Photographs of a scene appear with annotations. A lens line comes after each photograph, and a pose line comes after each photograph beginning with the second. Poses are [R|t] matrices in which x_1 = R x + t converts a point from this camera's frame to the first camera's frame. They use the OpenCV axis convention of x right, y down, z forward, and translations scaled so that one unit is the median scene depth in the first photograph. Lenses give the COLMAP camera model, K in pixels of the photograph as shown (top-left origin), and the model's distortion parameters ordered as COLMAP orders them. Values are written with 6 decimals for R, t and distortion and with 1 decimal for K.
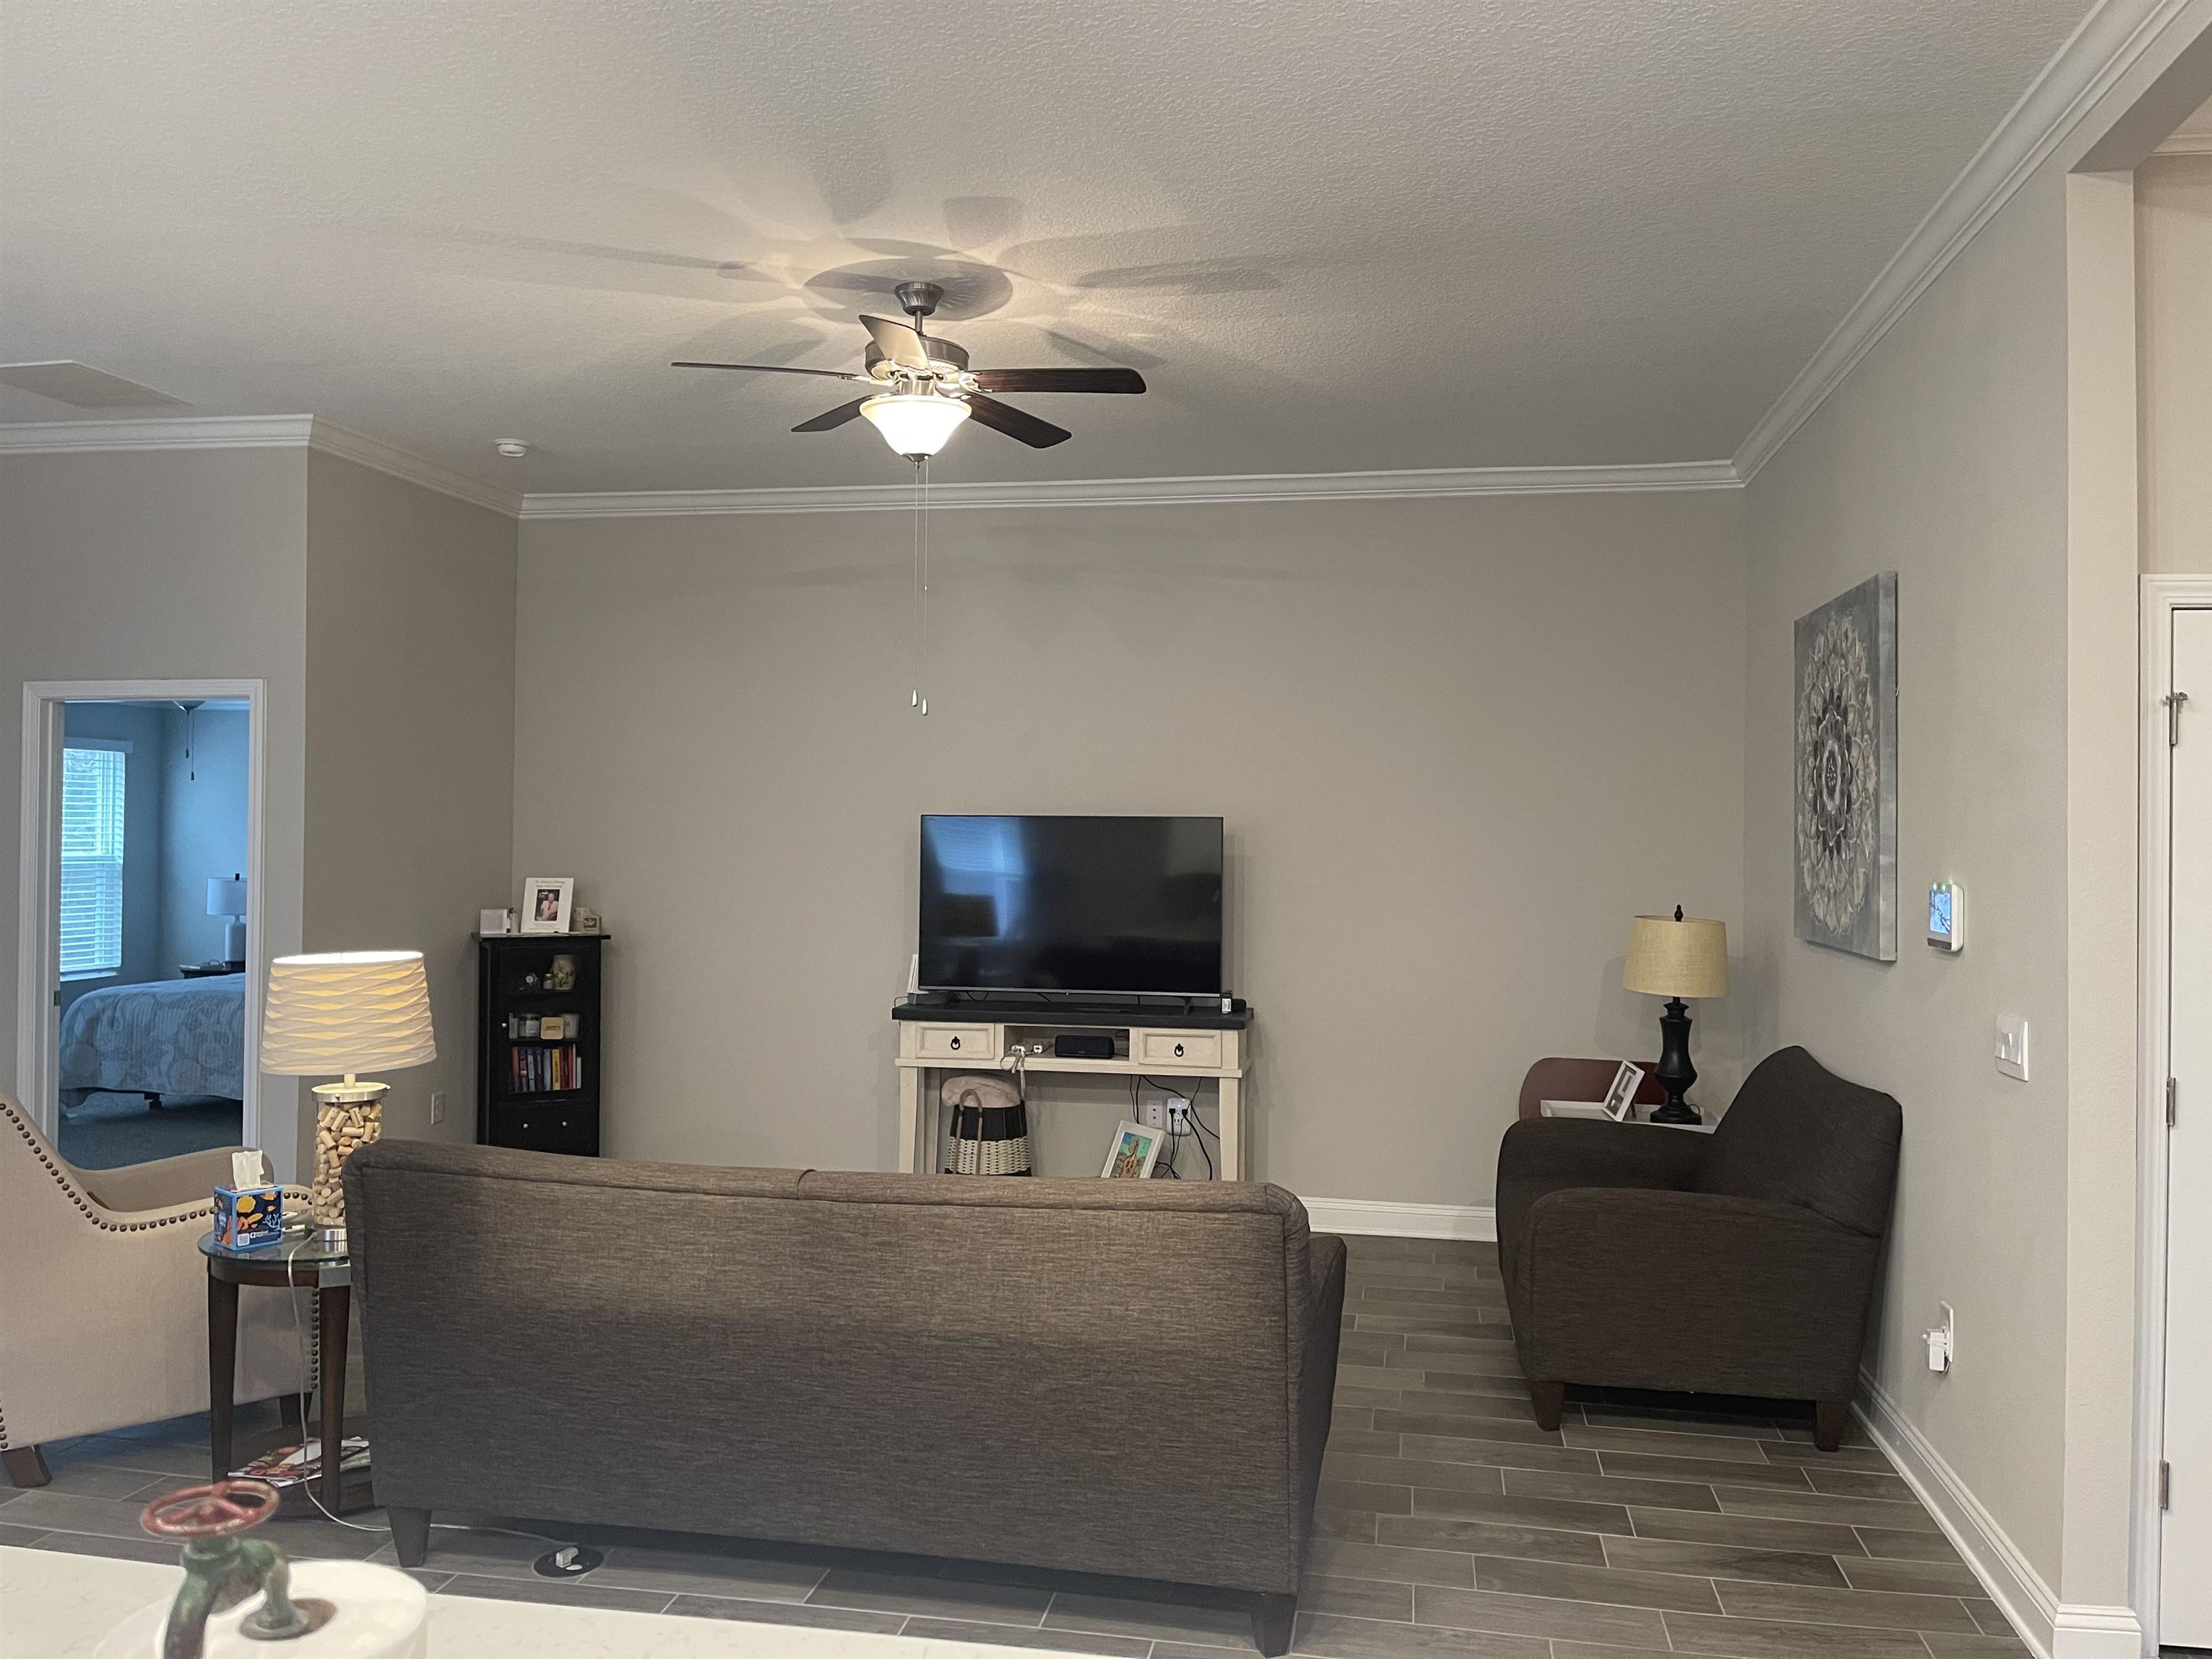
lens RADIAL K [[1671.3, 0, 1106.7], [0, 1671.3, 829.9], [0, 0, 1]] dist [-0.002529, -0.010281]
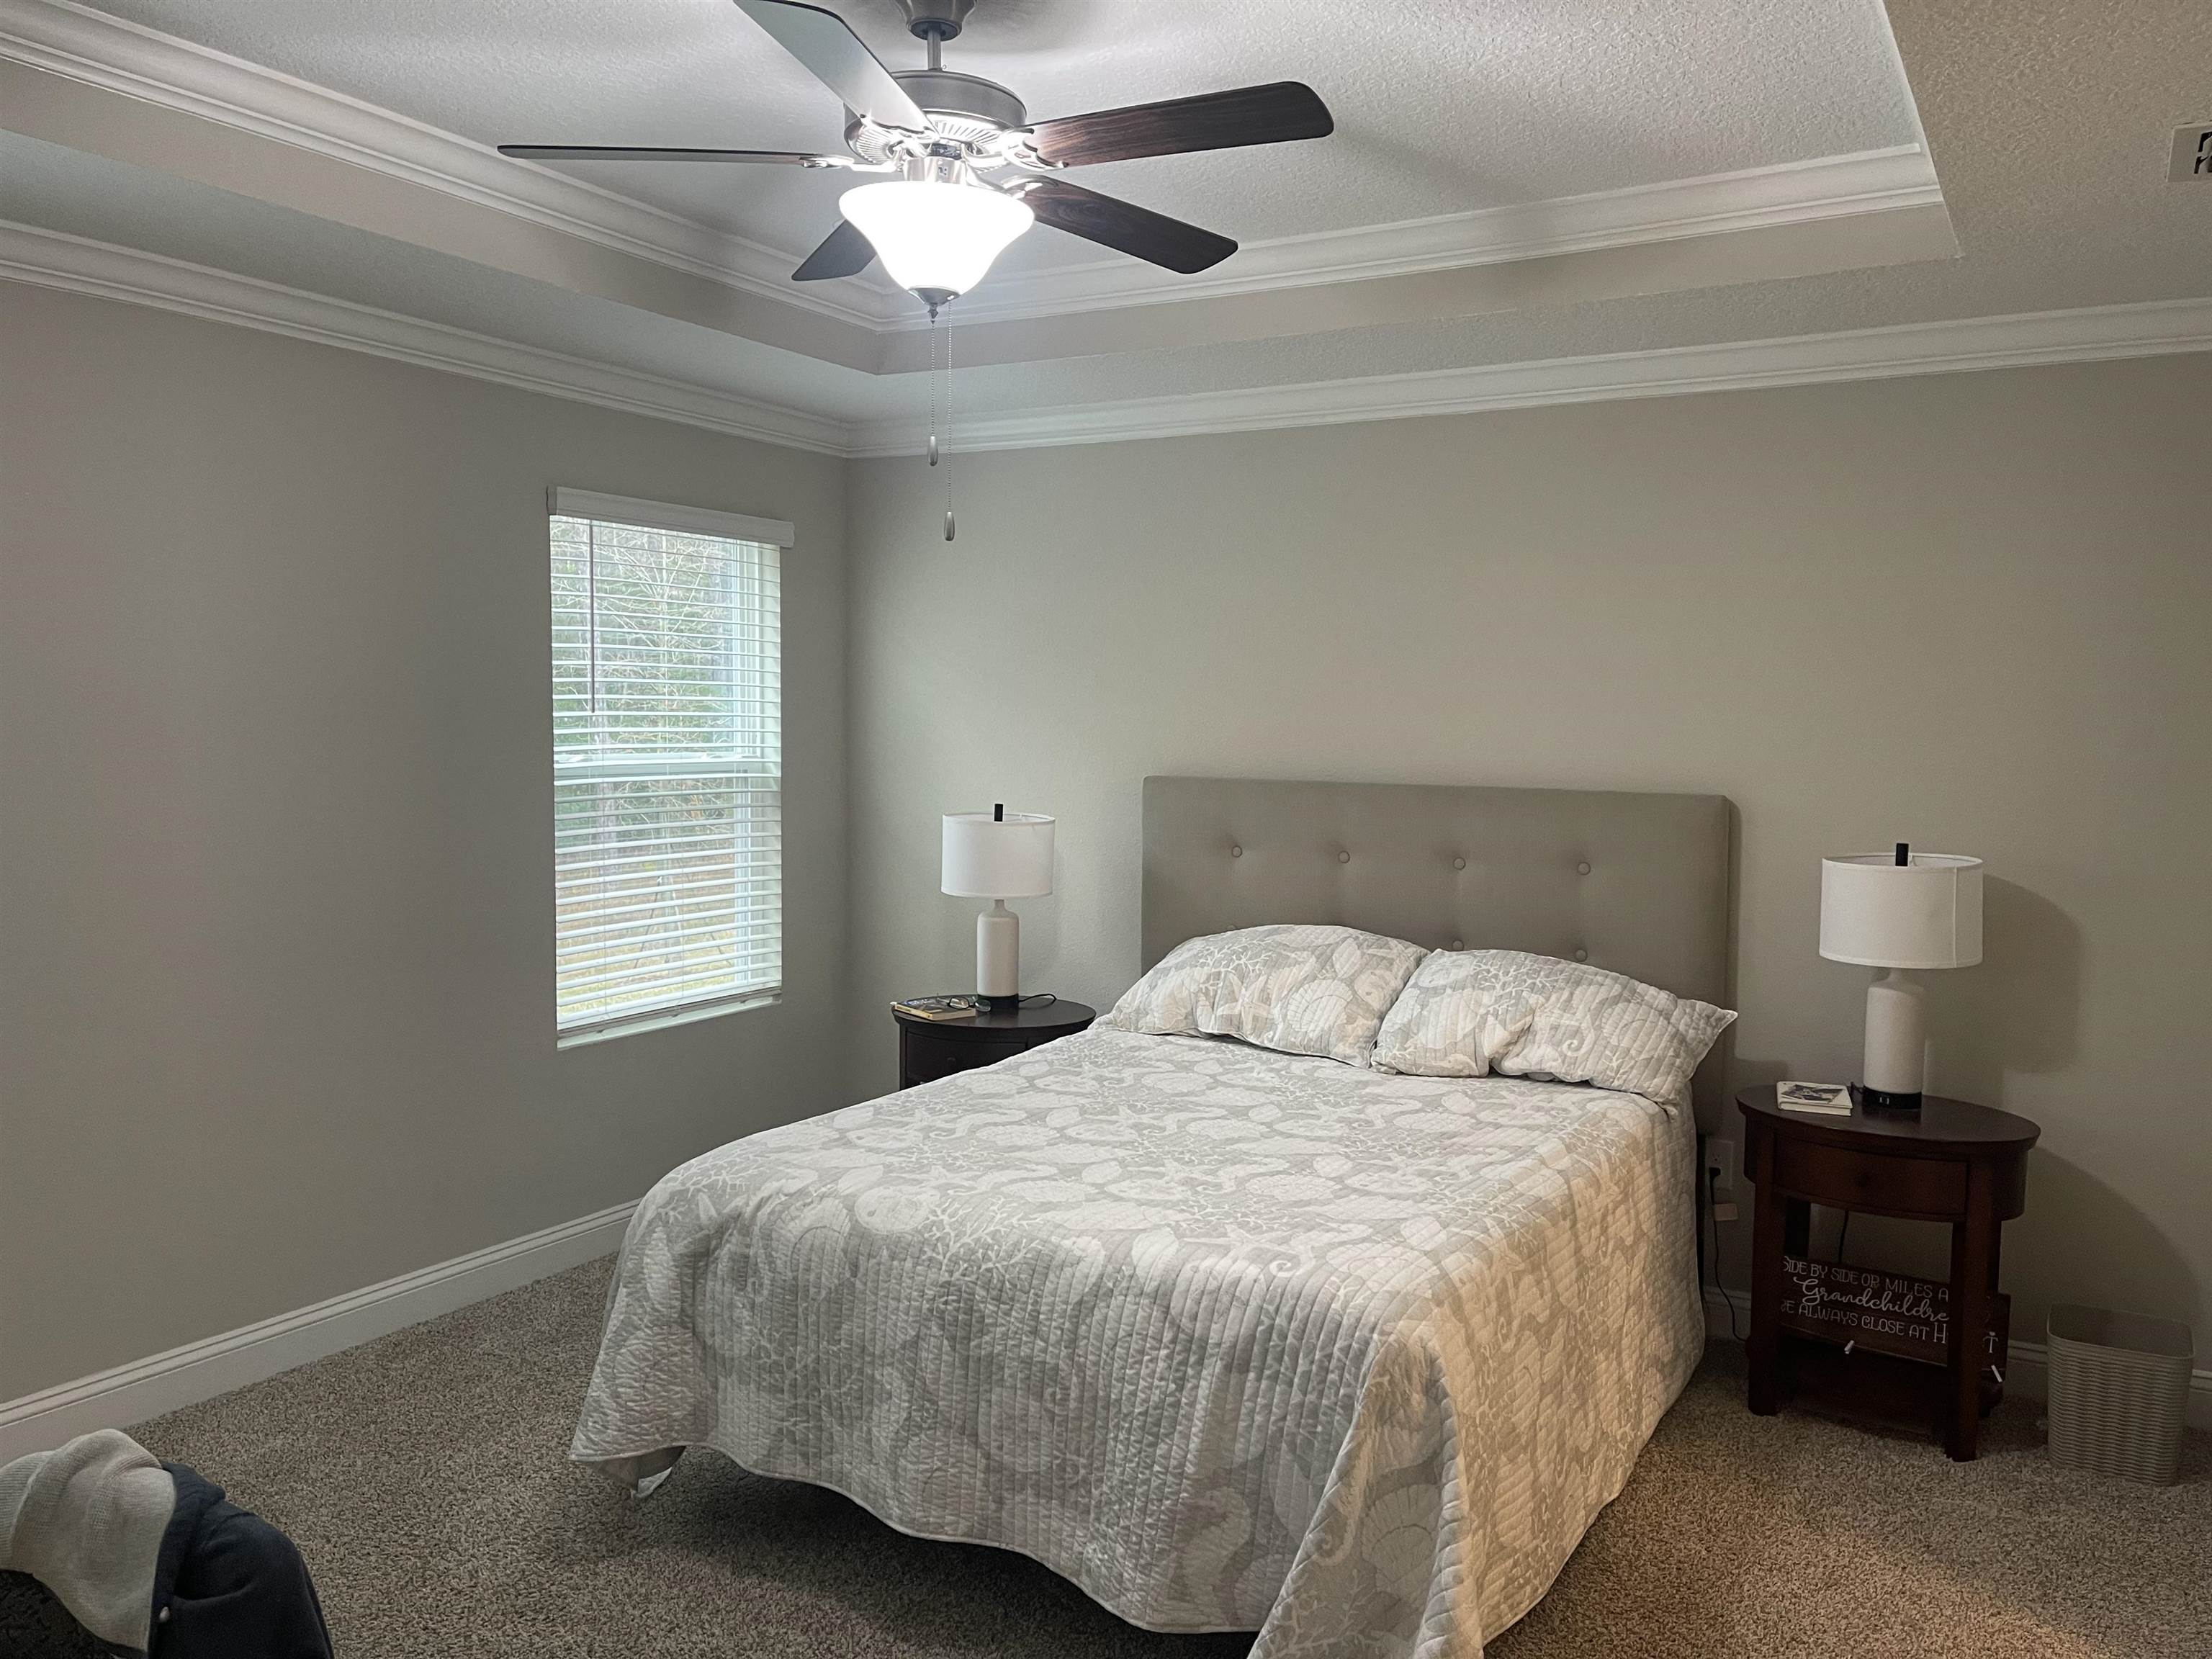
lens RADIAL K [[1671.3, 0, 1108.0], [0, 1671.3, 826.9], [0, 0, 1]] dist [-0.002529, -0.010281]
pose [[0.938276, 0.020887, -0.345257, -0.406958], [0.005154, 0.997220, 0.074335, -0.001621], [0.345850, -0.071526, 0.935560, 0.707179]]
